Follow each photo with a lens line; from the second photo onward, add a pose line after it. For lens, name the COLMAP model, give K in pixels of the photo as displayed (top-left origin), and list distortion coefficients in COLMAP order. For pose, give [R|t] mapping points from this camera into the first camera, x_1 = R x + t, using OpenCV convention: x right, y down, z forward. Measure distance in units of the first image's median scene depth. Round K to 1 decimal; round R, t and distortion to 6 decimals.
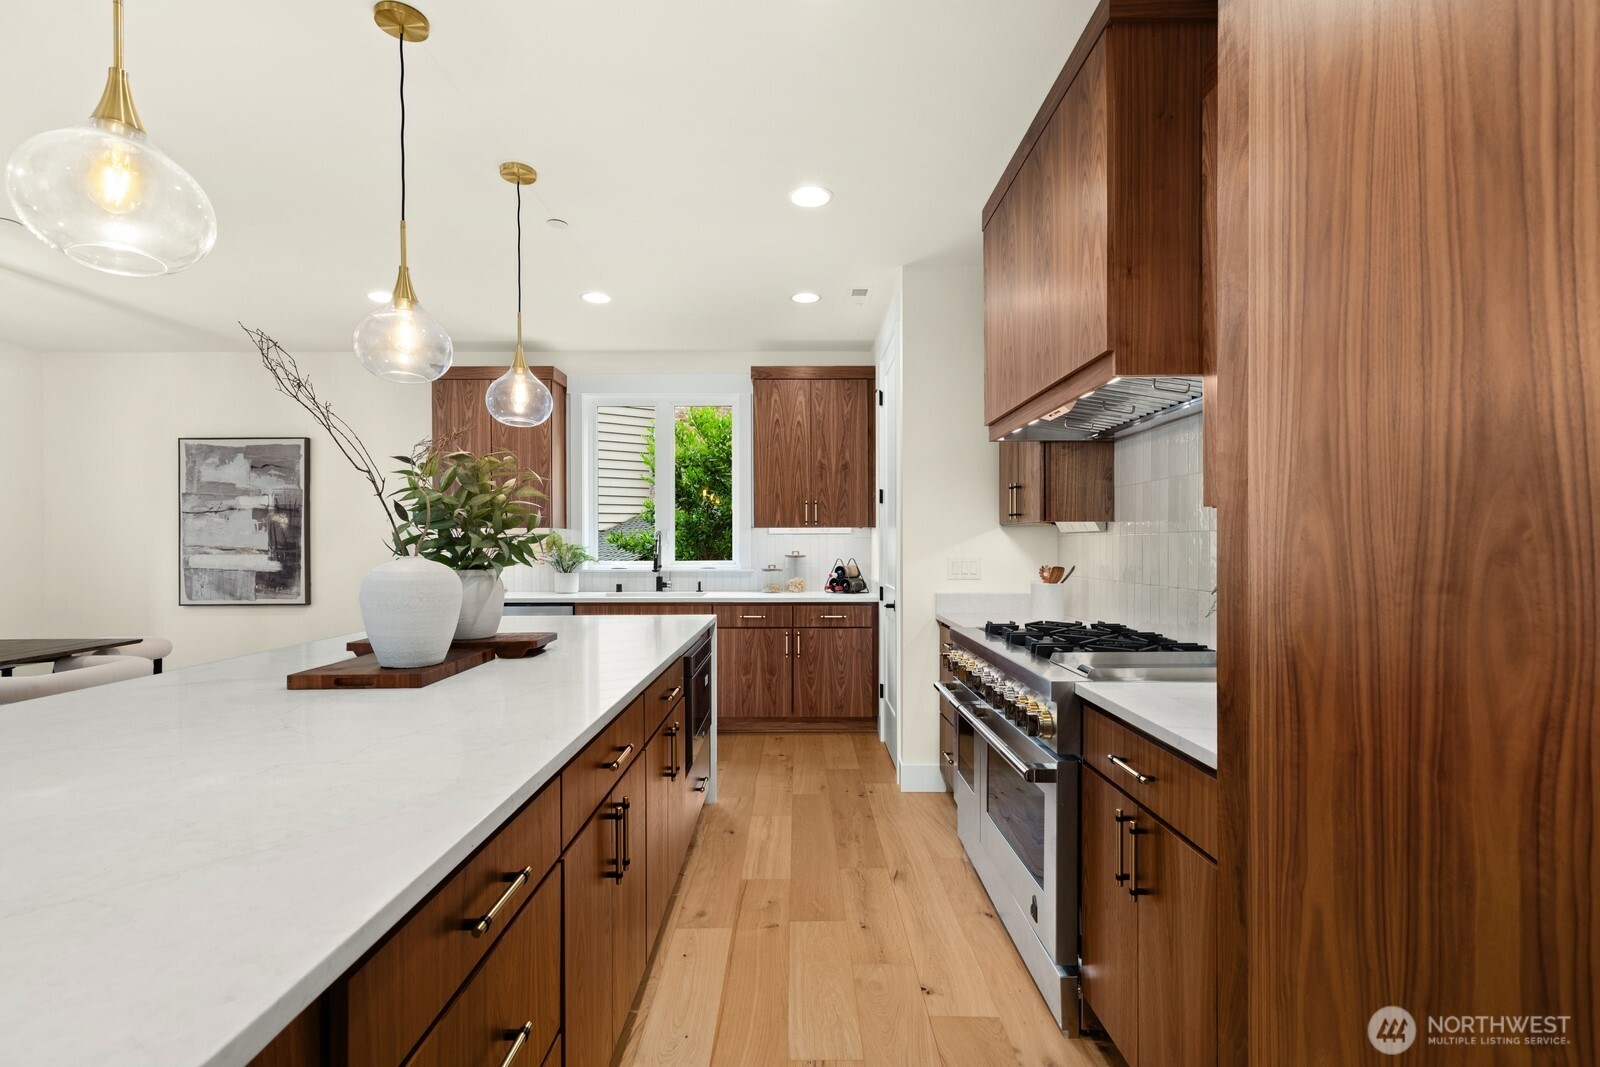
lens RADIAL K [[718.1, 0, 805.5], [0, 718.1, 541.4], [0, 0, 1]] dist [0.004183, -0.000686]
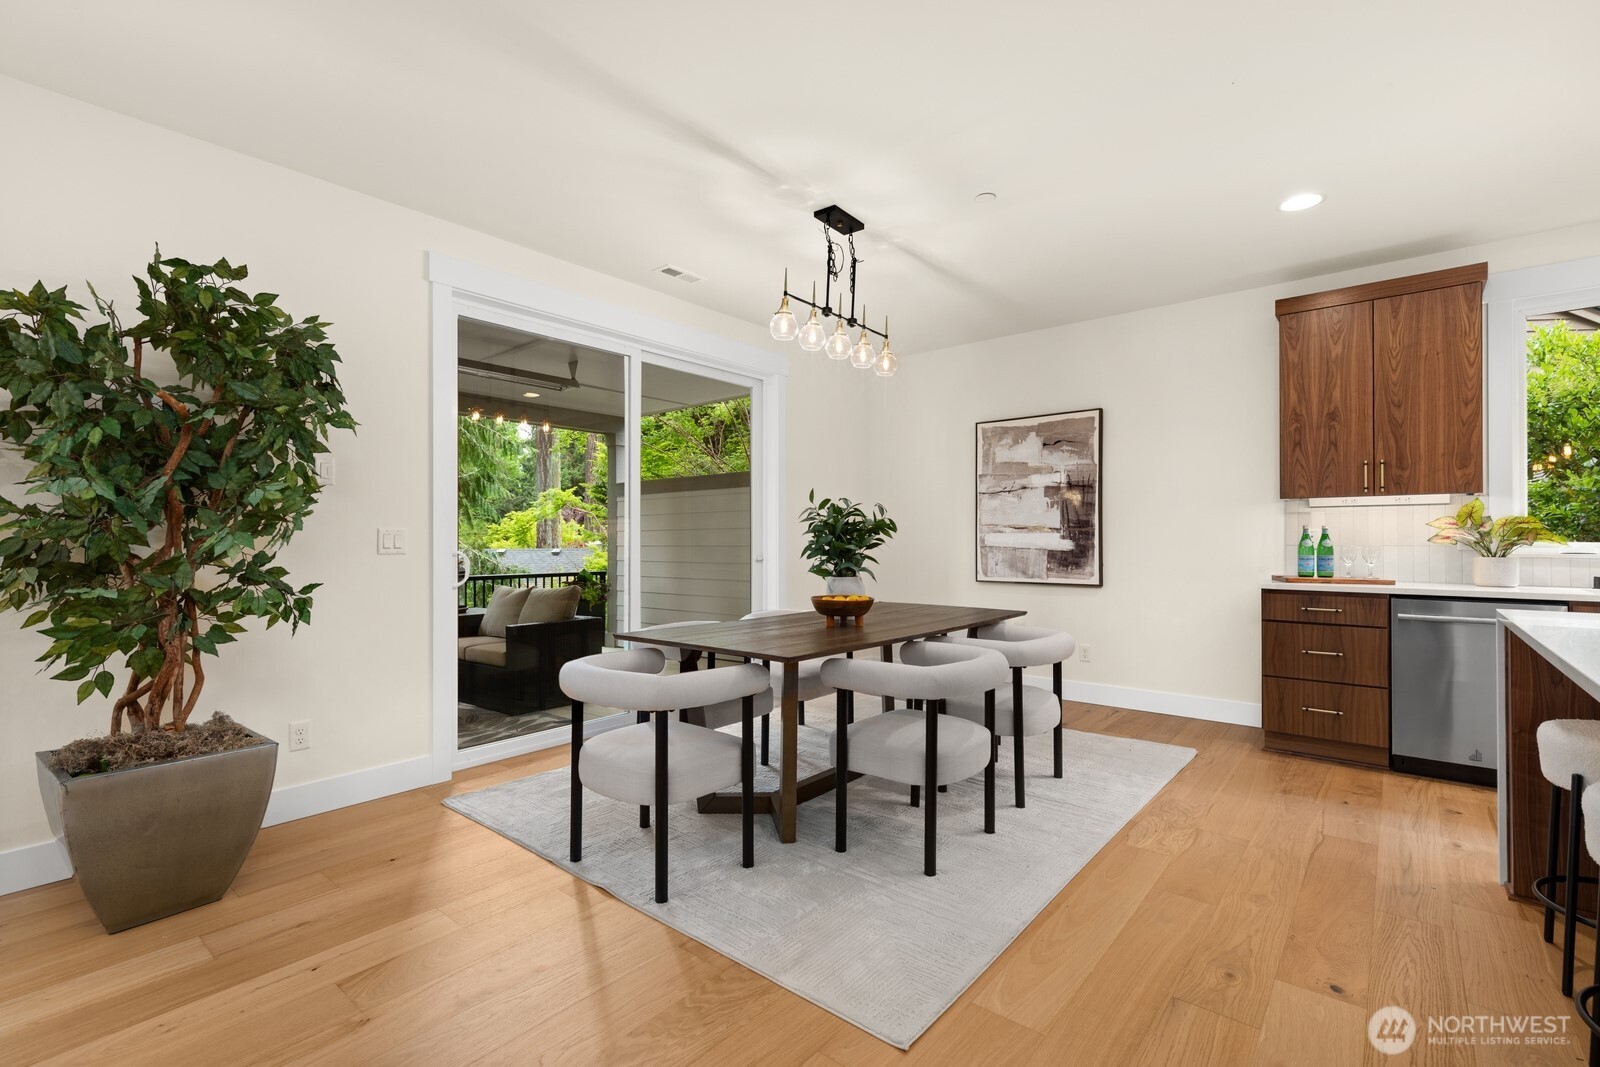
lens RADIAL K [[718.1, 0, 796.8], [0, 718.1, 537.6], [0, 0, 1]] dist [0.004183, -0.000686]
pose [[0.761582, 0.000708, -0.648069, -0.388162], [0.000226, 0.999999, 0.001358, 0.023159], [0.648069, -0.001181, 0.761581, 0.028684]]
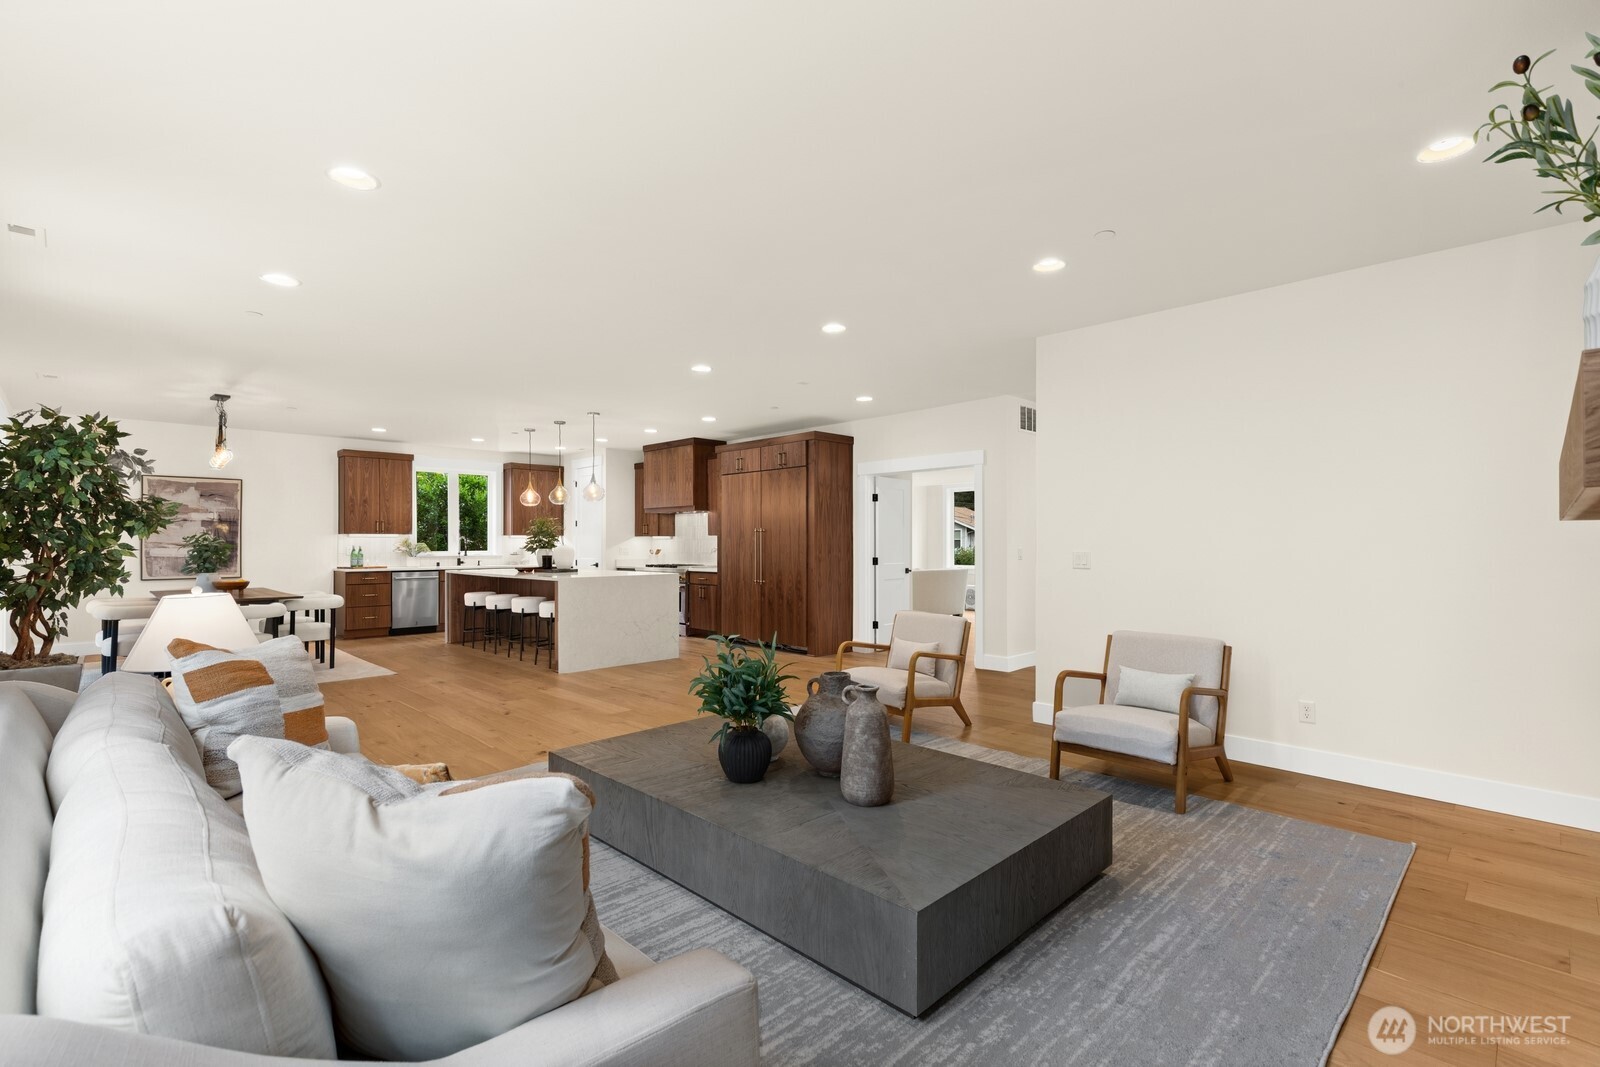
lens RADIAL K [[718.1, 0, 802.3], [0, 718.1, 539.7], [0, 0, 1]] dist [0.004183, -0.000686]
pose [[0.723189, 0.005963, 0.690624, -0.913153], [-0.003088, 0.999981, -0.005399, 0.003848], [-0.690643, 0.001772, 0.723194, -1.166085]]
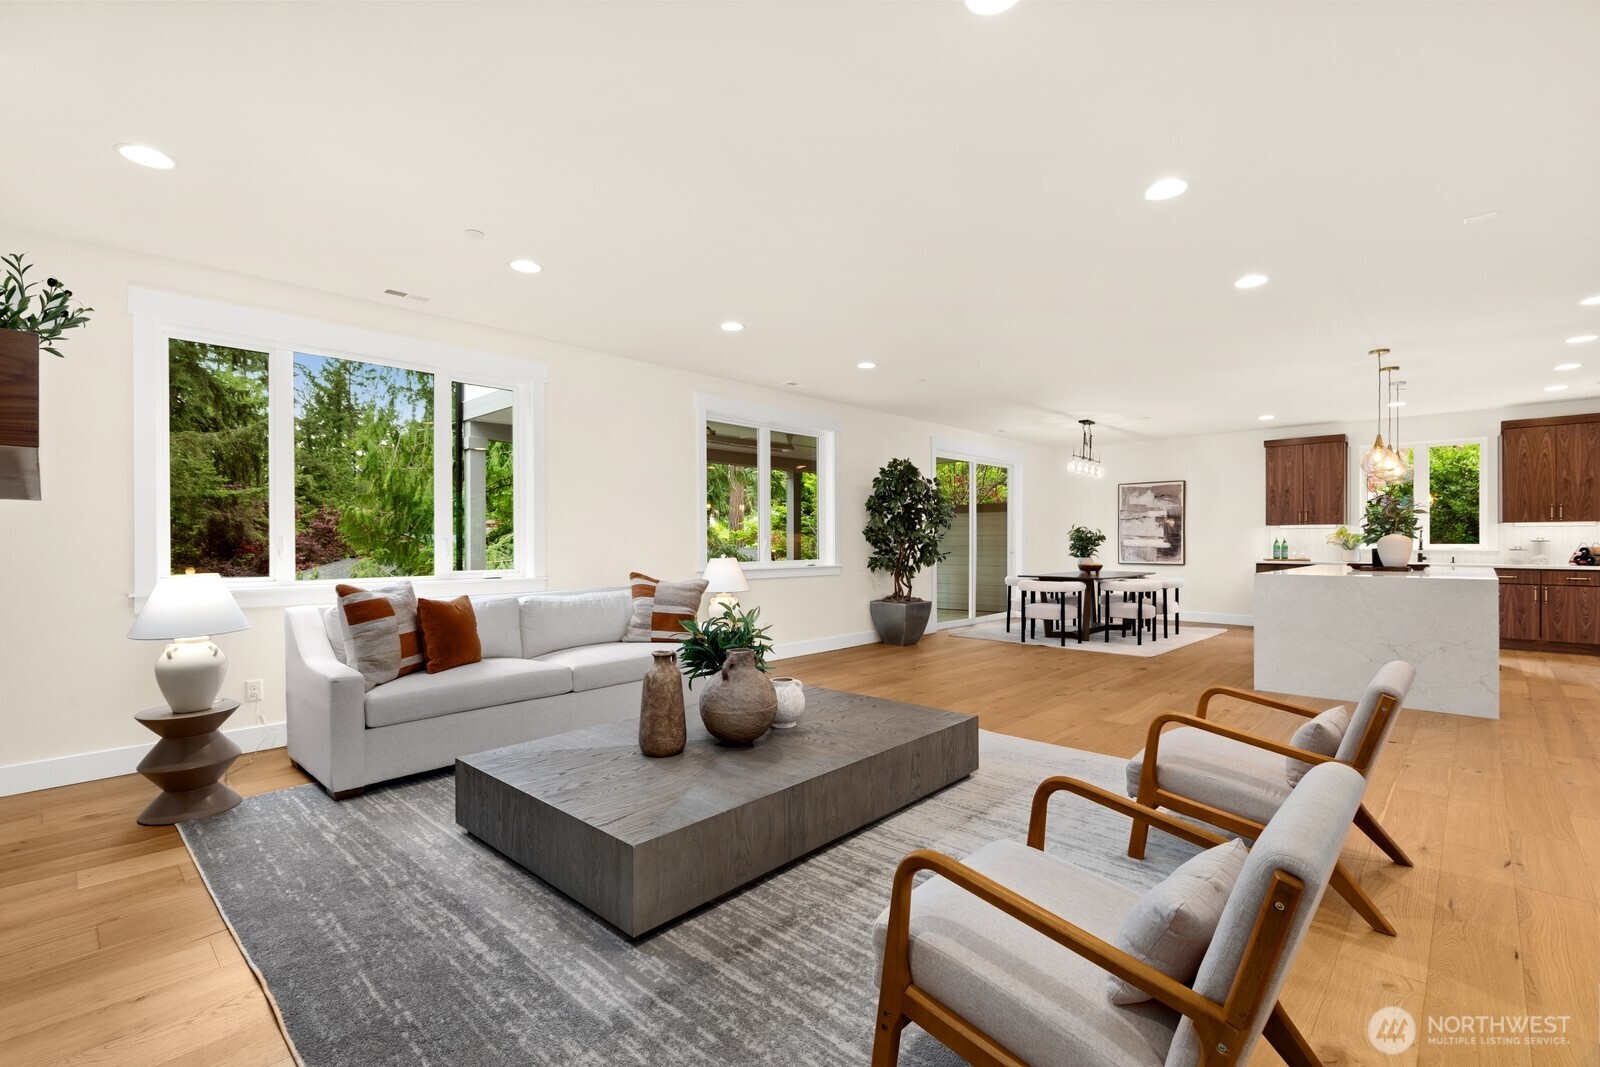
lens RADIAL K [[718.1, 0, 798.2], [0, 718.1, 538.6], [0, 0, 1]] dist [0.004183, -0.000686]
pose [[0.720252, 0.000911, -0.693712, -0.085154], [-0.000240, 0.999999, 0.001063, 0.013967], [0.693712, -0.000599, 0.720252, -1.166550]]
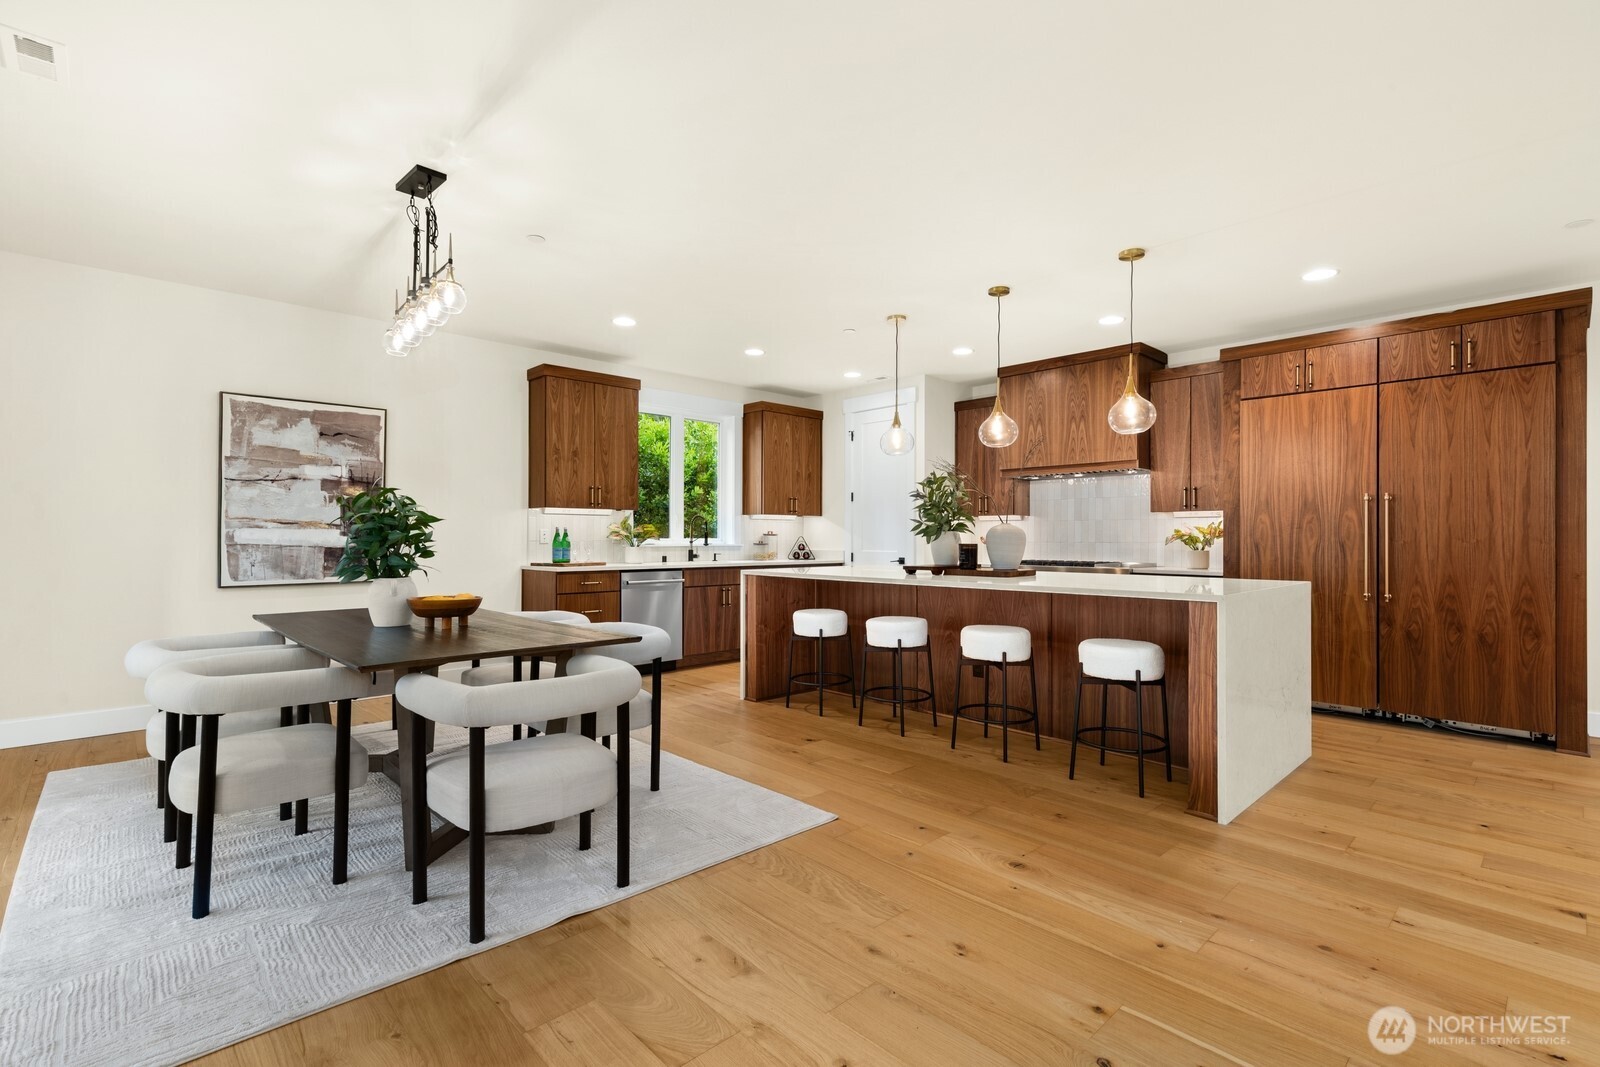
lens RADIAL K [[718.1, 0, 796.7], [0, 718.1, 537.7], [0, 0, 1]] dist [0.004183, -0.000686]
pose [[0.735694, 0.003908, 0.677302, -0.944368], [-0.005775, 0.999983, 0.000503, 0.025376], [-0.677289, -0.004281, 0.735705, -0.090808]]
